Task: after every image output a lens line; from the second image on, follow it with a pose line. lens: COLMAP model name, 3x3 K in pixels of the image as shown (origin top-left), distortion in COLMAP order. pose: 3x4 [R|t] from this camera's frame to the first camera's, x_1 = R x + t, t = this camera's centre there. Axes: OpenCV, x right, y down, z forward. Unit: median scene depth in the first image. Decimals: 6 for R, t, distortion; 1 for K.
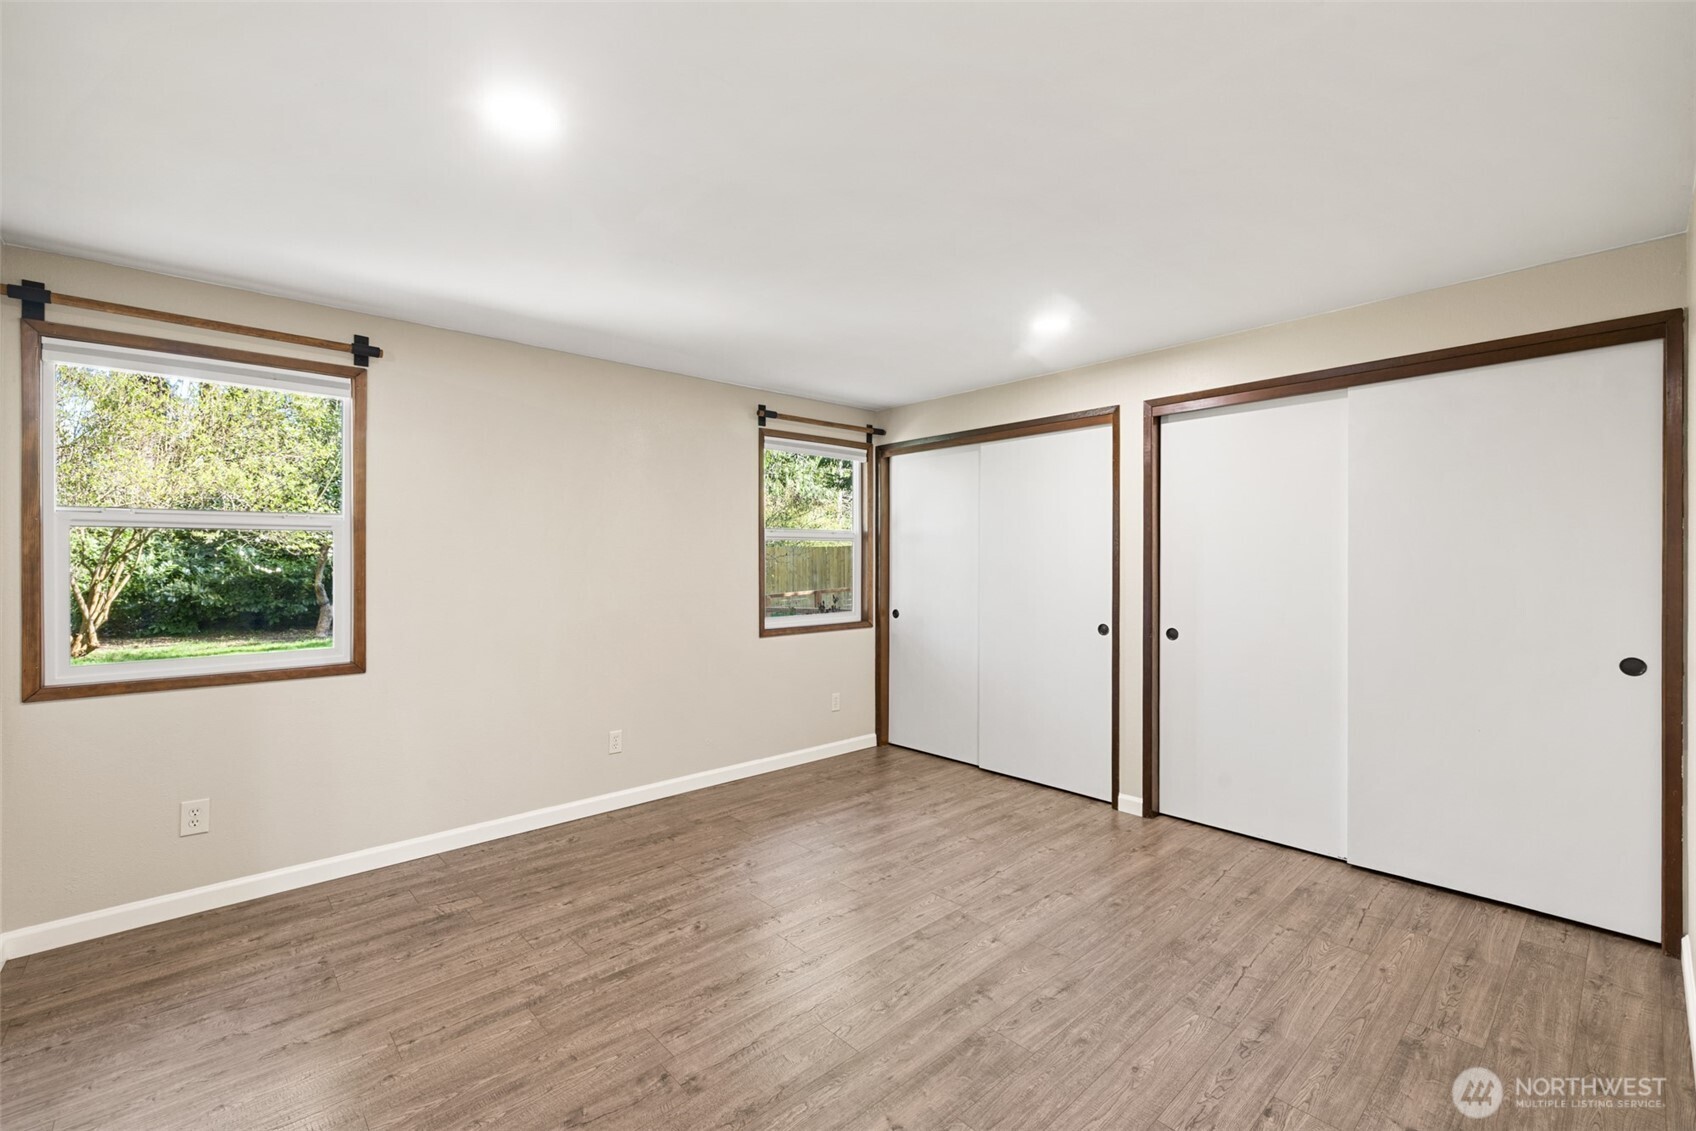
lens RADIAL K [[728.6, 0, 855.1], [0, 728.6, 568.7], [0, 0, 1]] dist [-0.009513, -0.000546]
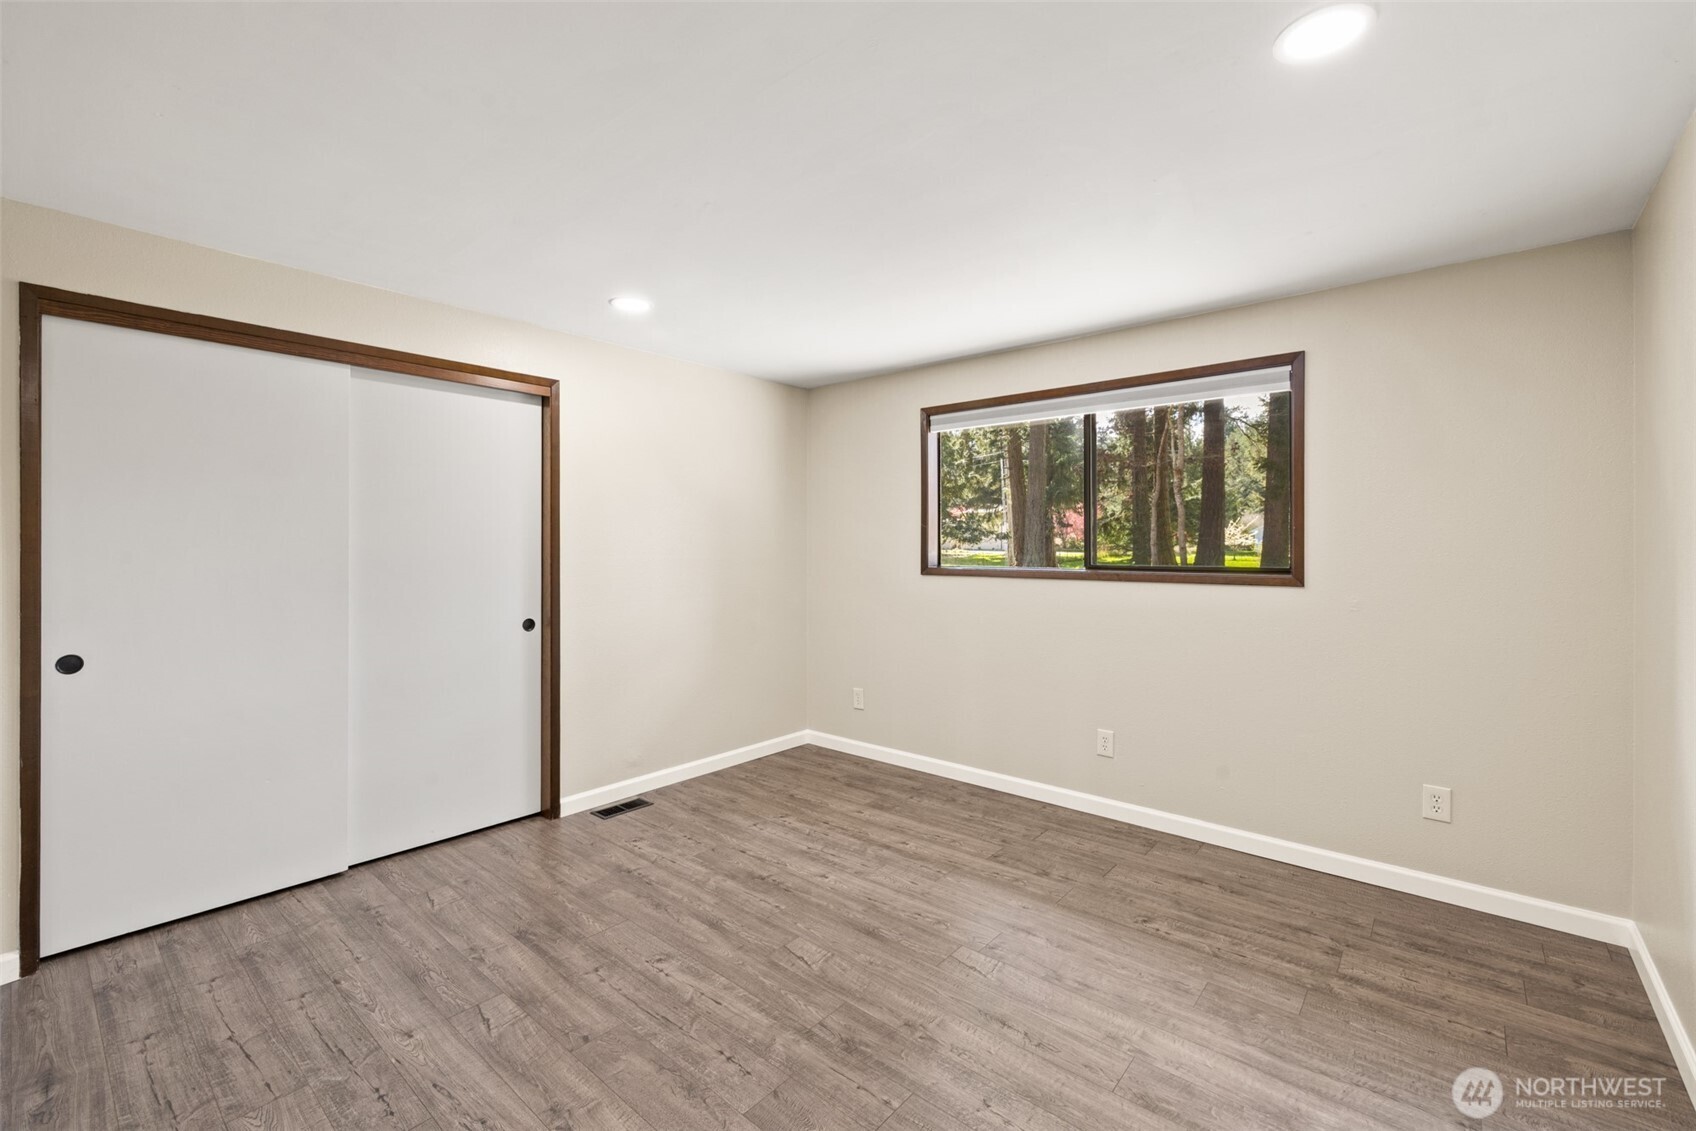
lens RADIAL K [[728.6, 0, 855.6], [0, 728.6, 570.8], [0, 0, 1]] dist [-0.009513, -0.000546]
pose [[-0.133272, -0.016708, 0.990939, -0.836211], [0.003830, 0.999842, 0.017373, 0.012289], [-0.991072, 0.006111, -0.133187, 1.137557]]
